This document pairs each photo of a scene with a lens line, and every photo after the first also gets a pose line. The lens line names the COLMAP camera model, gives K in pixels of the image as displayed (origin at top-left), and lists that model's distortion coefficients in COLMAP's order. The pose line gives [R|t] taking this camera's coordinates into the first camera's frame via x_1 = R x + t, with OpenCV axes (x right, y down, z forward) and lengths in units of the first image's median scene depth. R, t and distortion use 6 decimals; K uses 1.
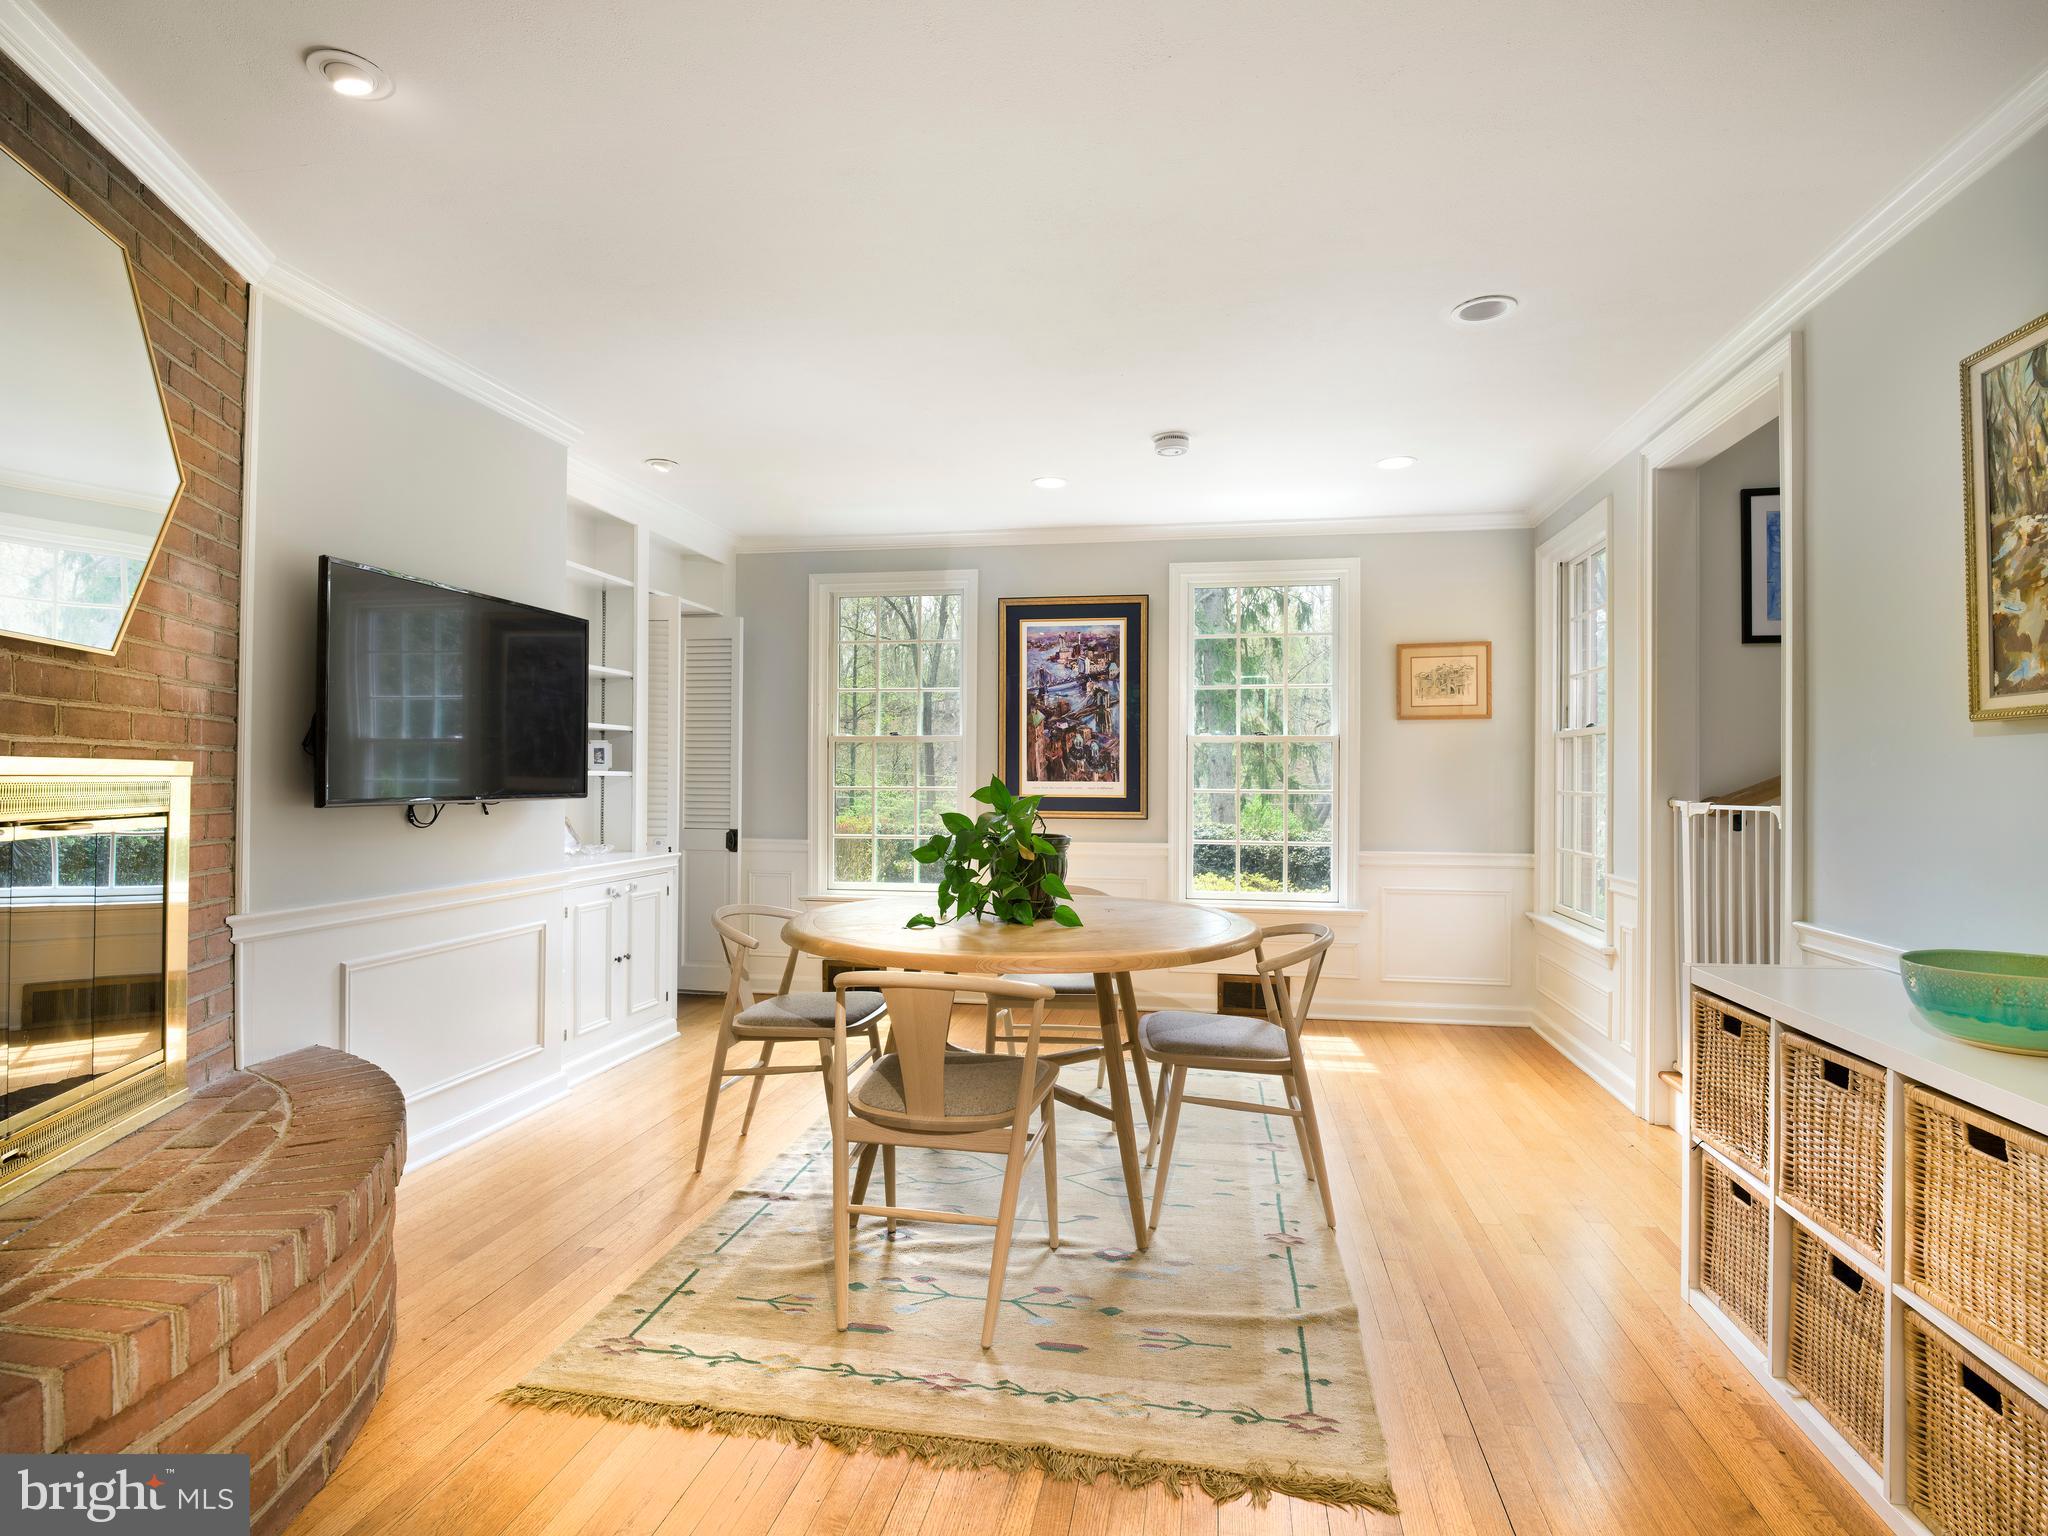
lens RADIAL K [[1044.7, 0, 1029.5], [0, 1044.7, 768.0], [0, 0, 1]] dist [-0.013382, 0.001452]
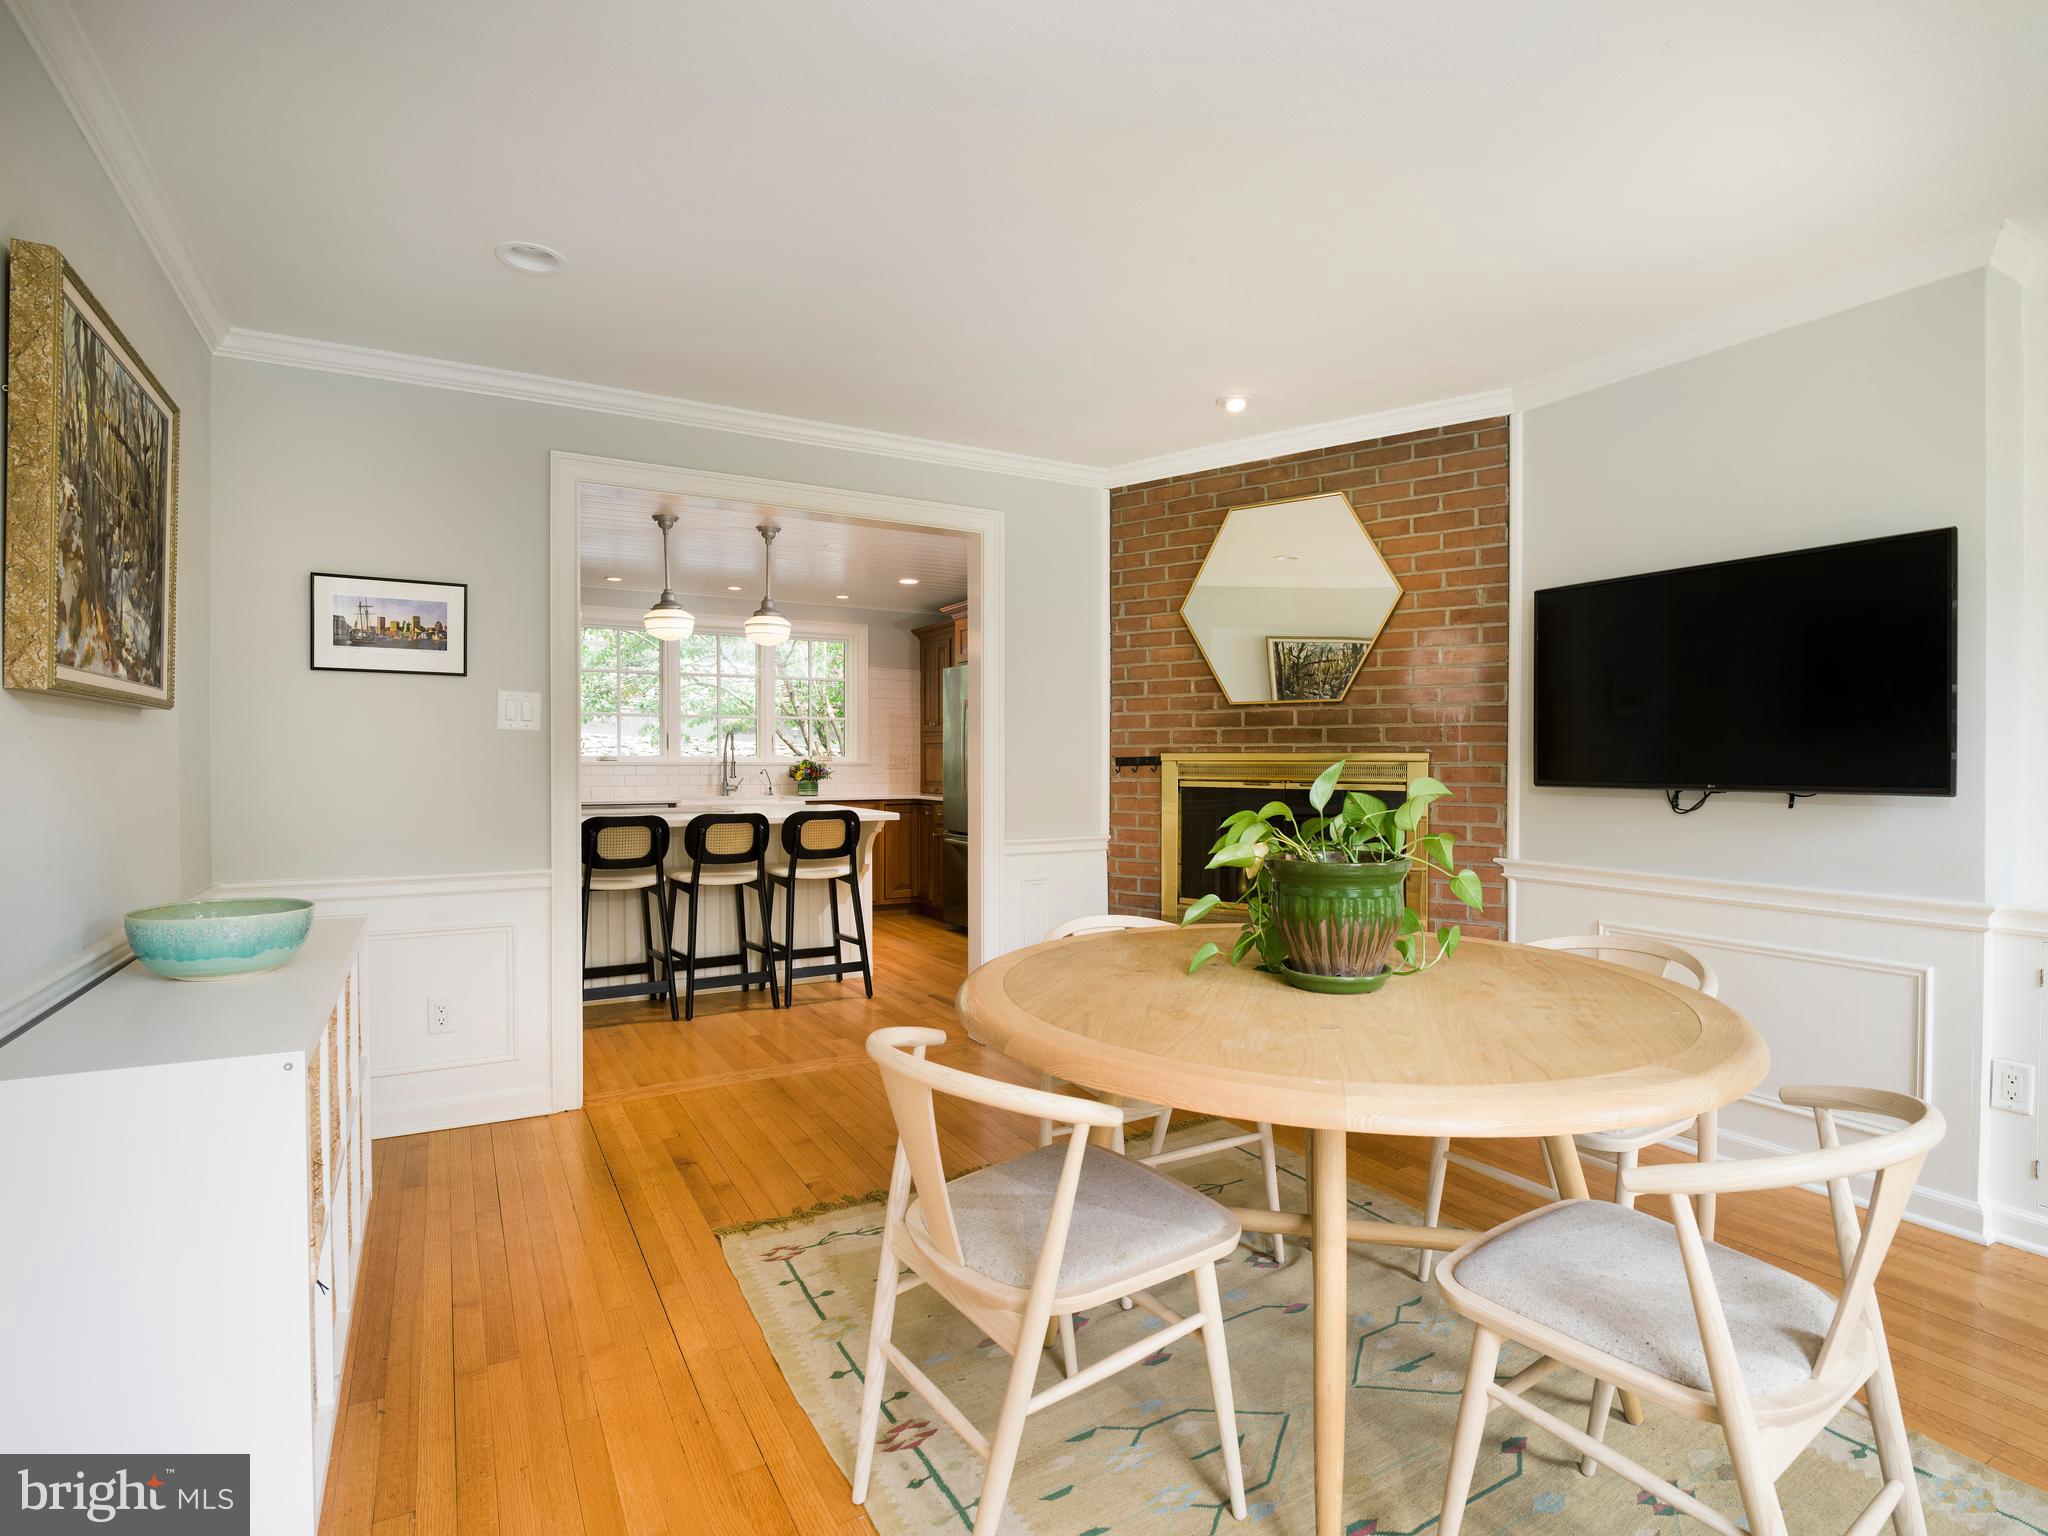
lens RADIAL K [[1044.7, 0, 1029.0], [0, 1044.7, 766.2], [0, 0, 1]] dist [-0.013382, 0.001452]
pose [[-0.772619, -0.002680, -0.634865, 0.841287], [-0.001094, 0.999995, -0.002889, 0.024056], [0.634869, -0.001538, -0.772618, 2.149666]]
